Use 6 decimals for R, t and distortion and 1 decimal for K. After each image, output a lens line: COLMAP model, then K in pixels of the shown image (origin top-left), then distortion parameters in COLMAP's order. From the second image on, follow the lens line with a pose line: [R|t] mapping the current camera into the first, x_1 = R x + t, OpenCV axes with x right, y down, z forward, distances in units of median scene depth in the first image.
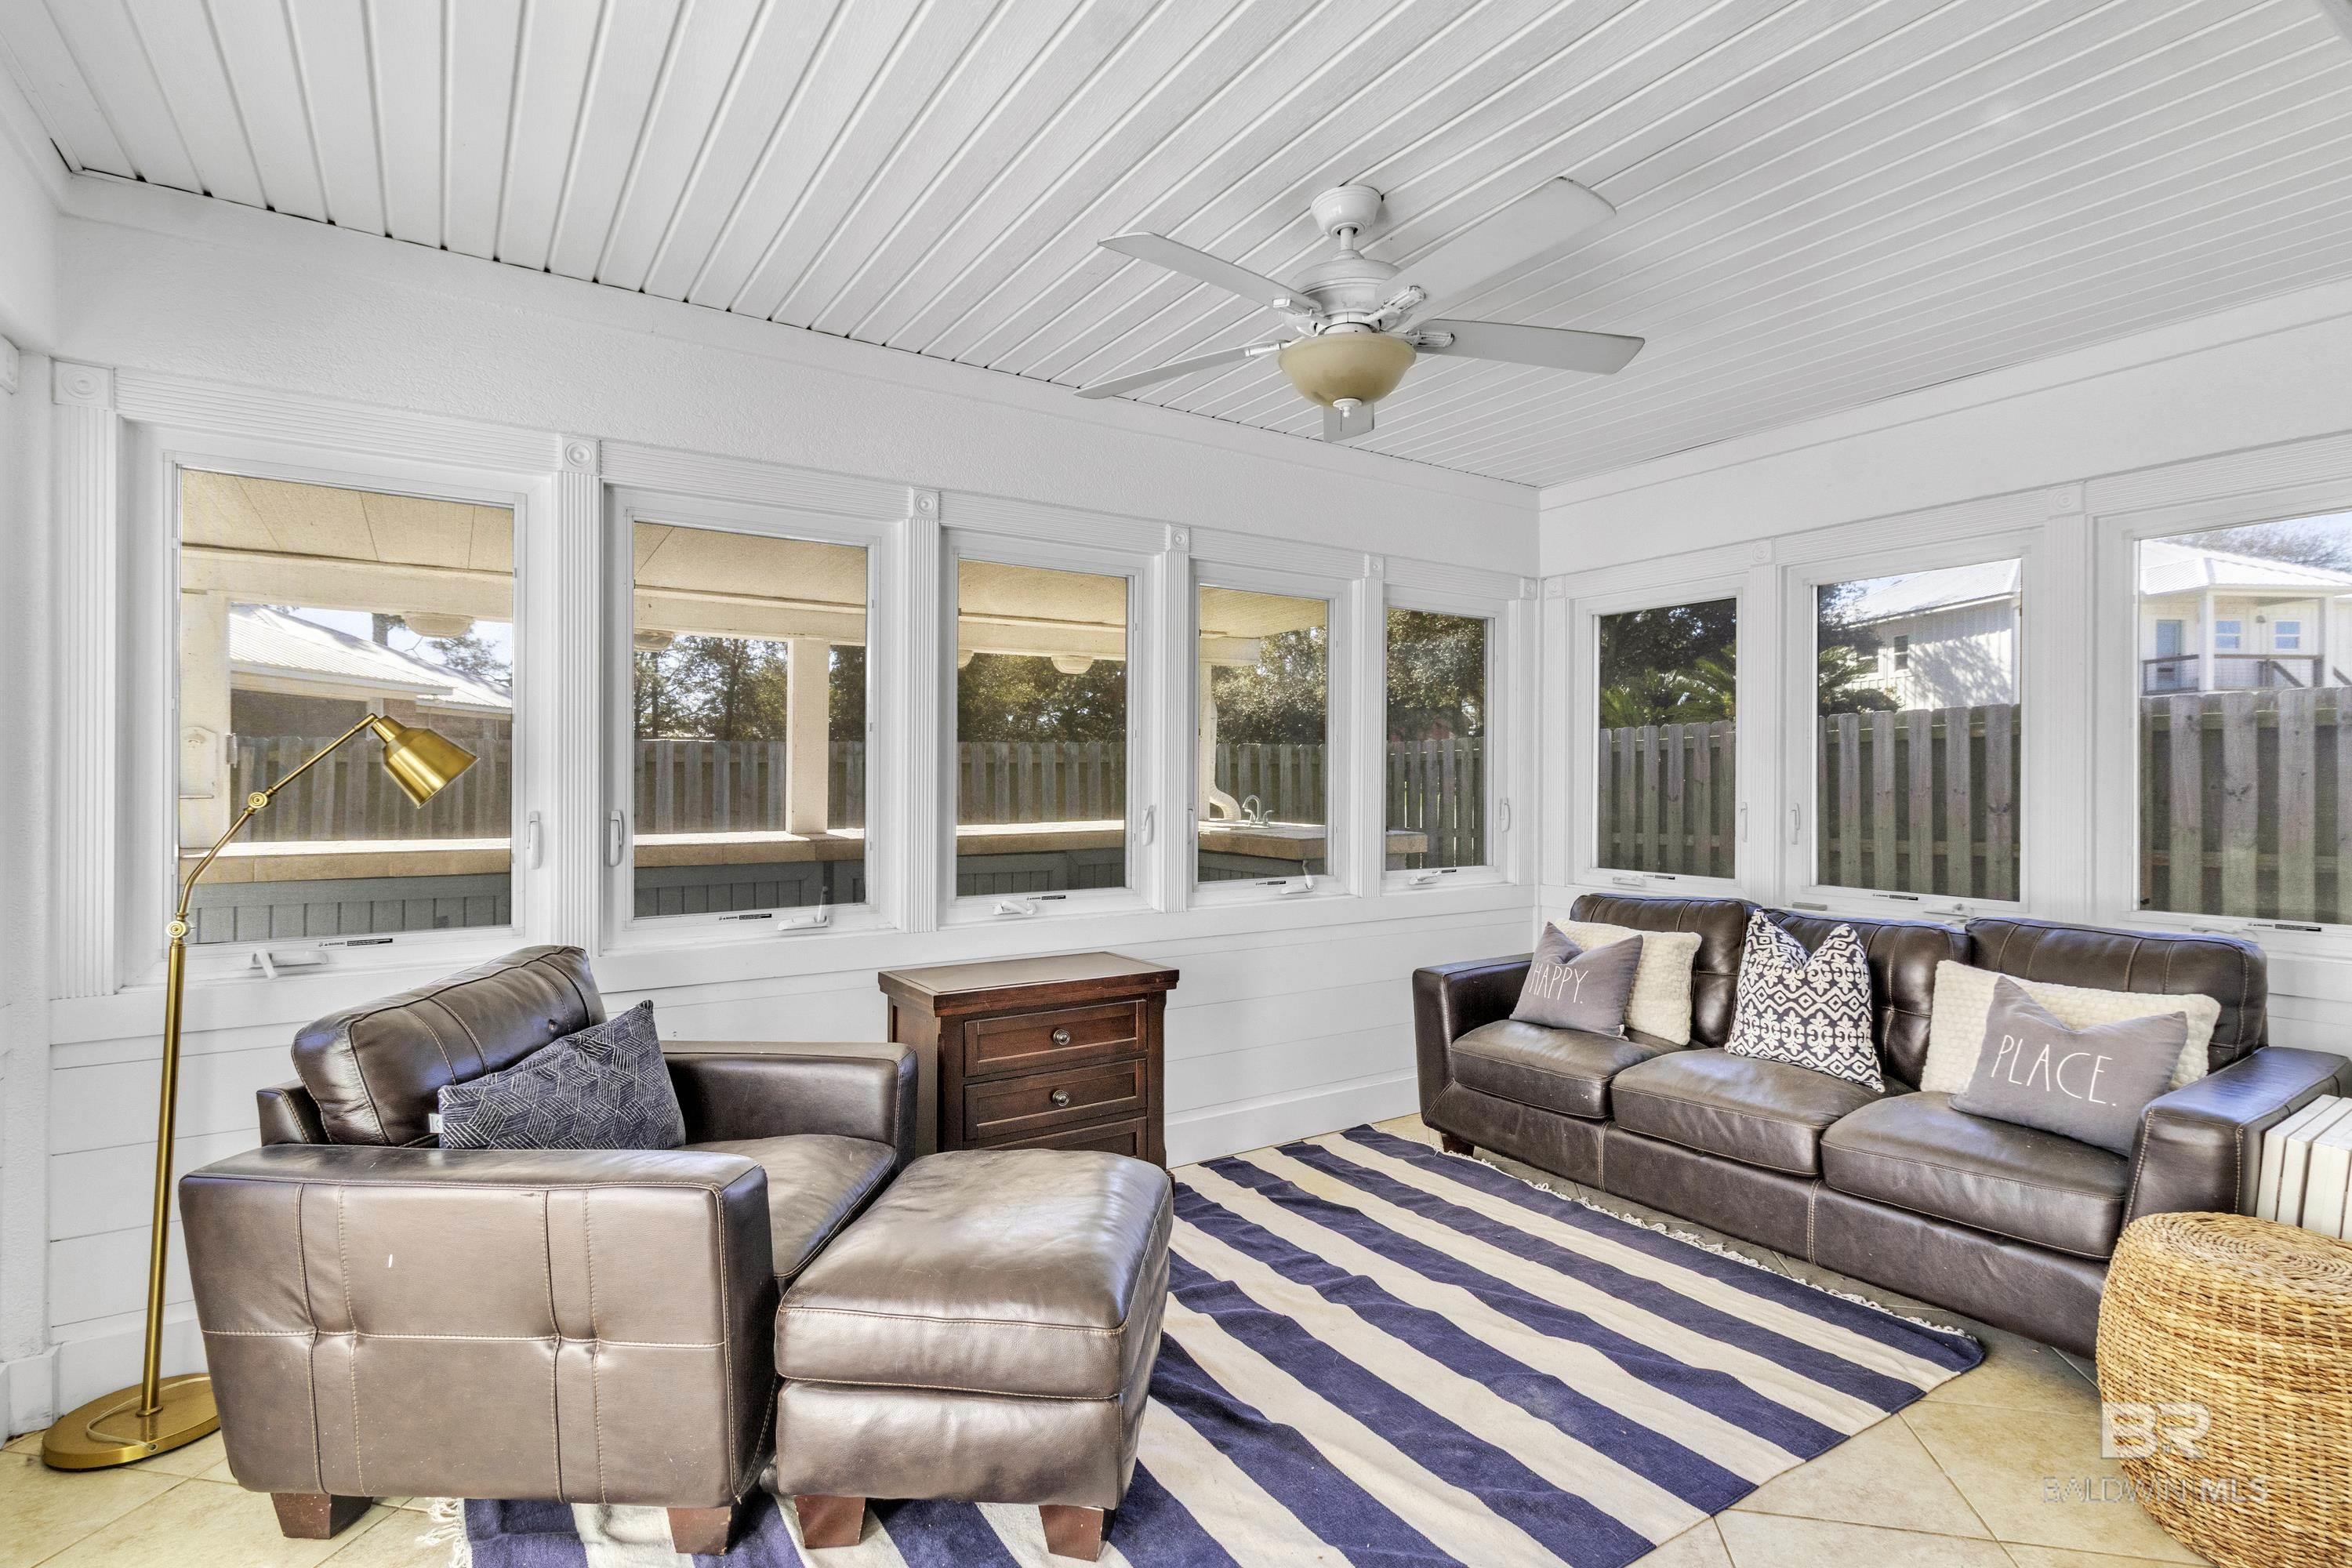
lens RADIAL K [[1113.2, 0, 1164.6], [0, 1113.2, 777.1], [0, 0, 1]] dist [0.013546, -0.003099]
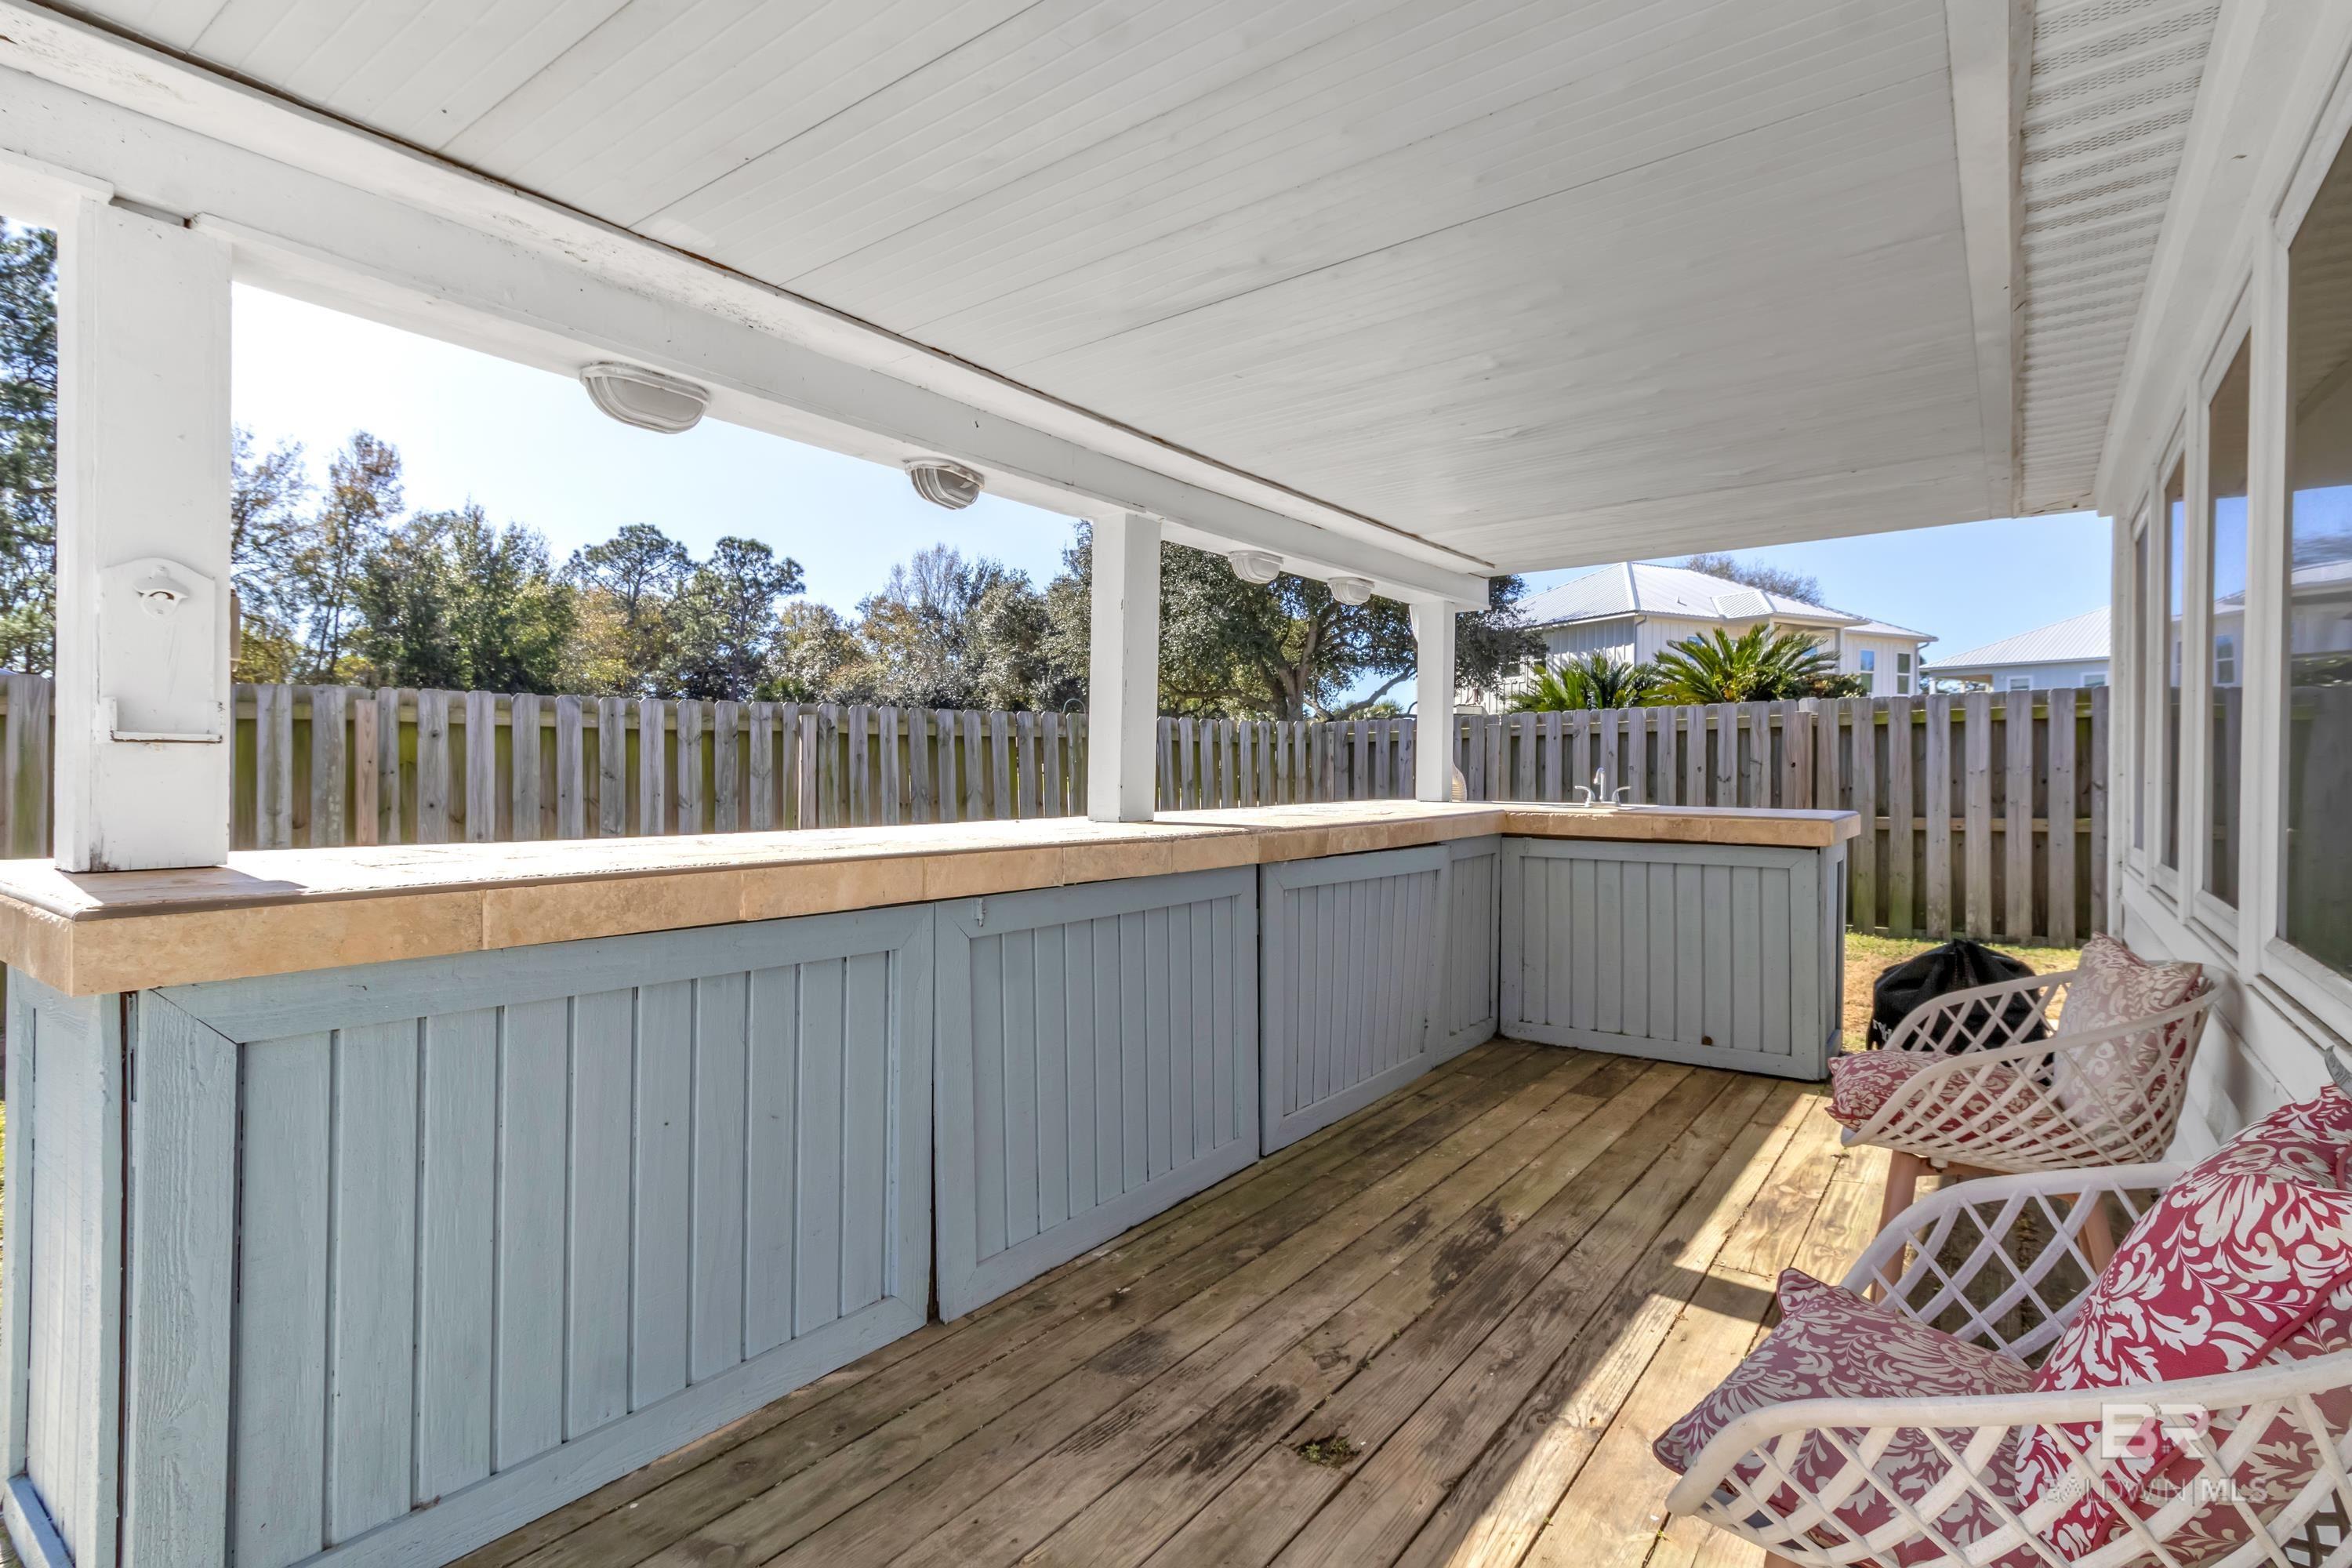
lens RADIAL K [[1116.3, 0, 1180.4], [0, 1116.3, 771.5], [0, 0, 1]] dist [0.004424, 0.000345]
pose [[0.933083, 0.004019, 0.359638, -0.345660], [-0.004723, 0.999988, 0.001079, 0.013870], [-0.359629, -0.002705, 0.933091, 0.259679]]
